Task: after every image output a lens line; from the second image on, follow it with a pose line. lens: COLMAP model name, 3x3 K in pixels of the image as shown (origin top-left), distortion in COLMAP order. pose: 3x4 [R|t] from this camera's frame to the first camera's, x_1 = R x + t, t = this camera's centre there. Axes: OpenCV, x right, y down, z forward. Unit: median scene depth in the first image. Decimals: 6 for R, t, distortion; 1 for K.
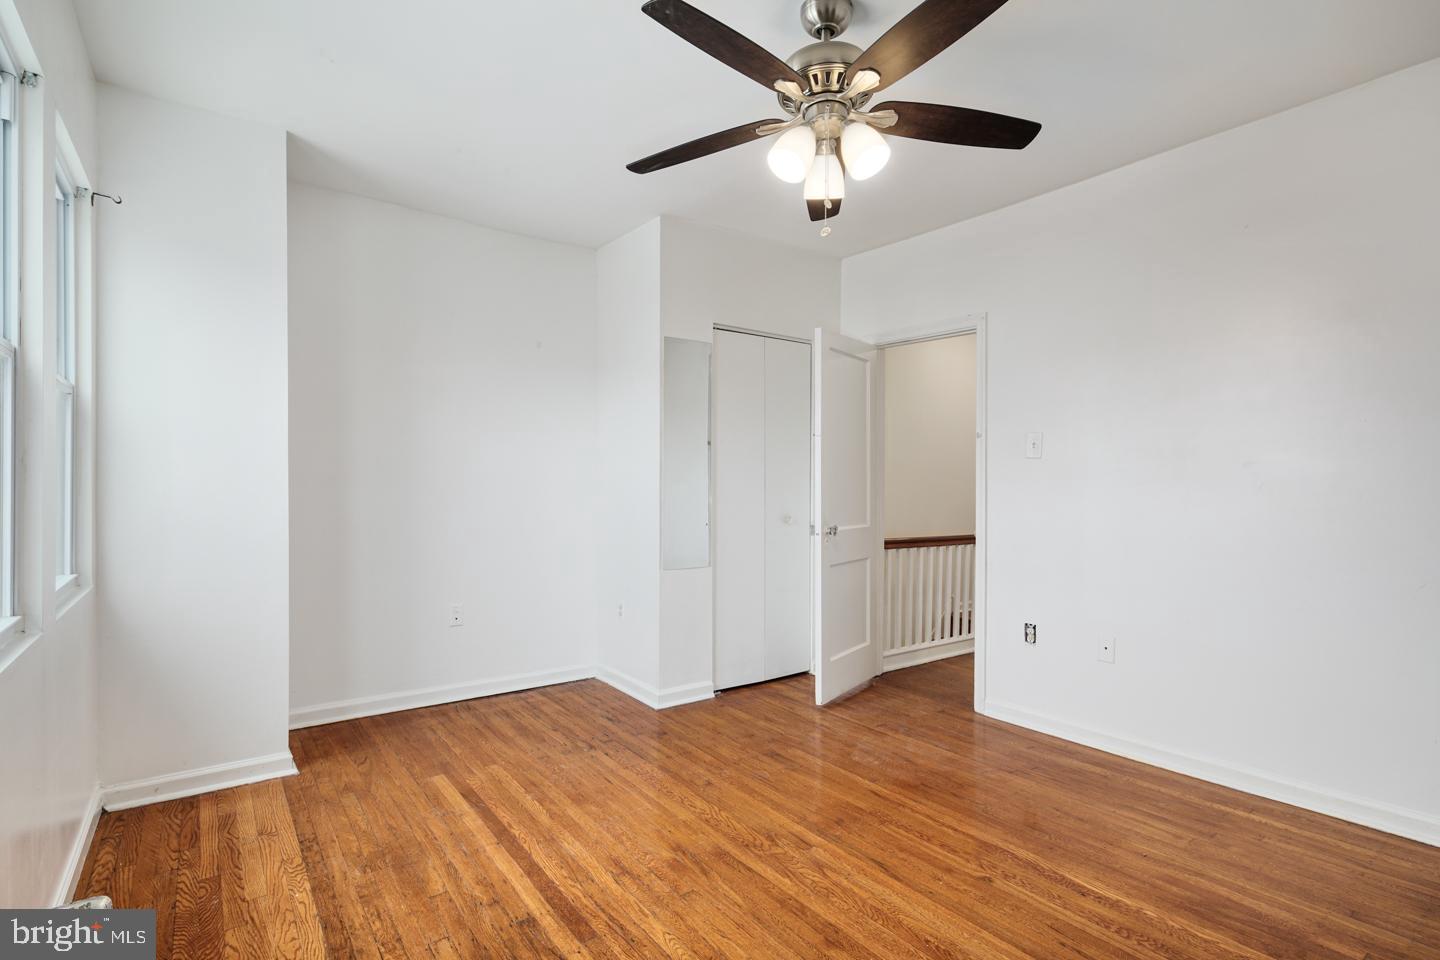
lens RADIAL K [[710.9, 0, 719.4], [0, 710.9, 483.0], [0, 0, 1]] dist [0.001885, -0.002830]
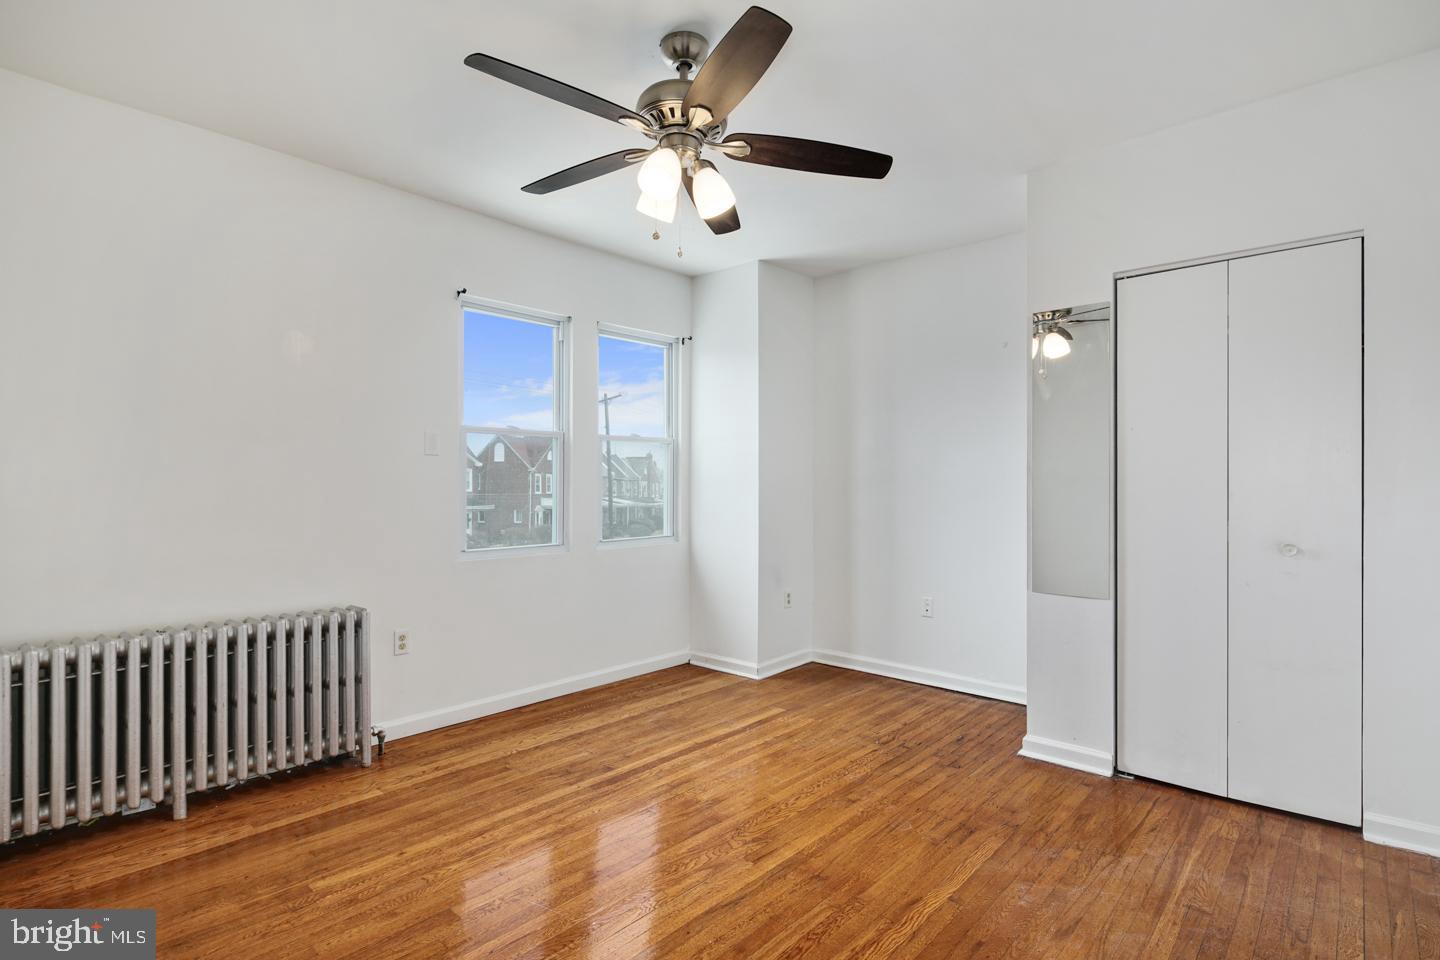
lens RADIAL K [[710.9, 0, 719.4], [0, 710.9, 482.7], [0, 0, 1]] dist [0.001885, -0.002830]
pose [[0.201229, -0.004672, -0.979533, 0.898062], [-0.002499, 0.999983, -0.005283, -0.002334], [0.979541, 0.003511, 0.201214, 0.631131]]
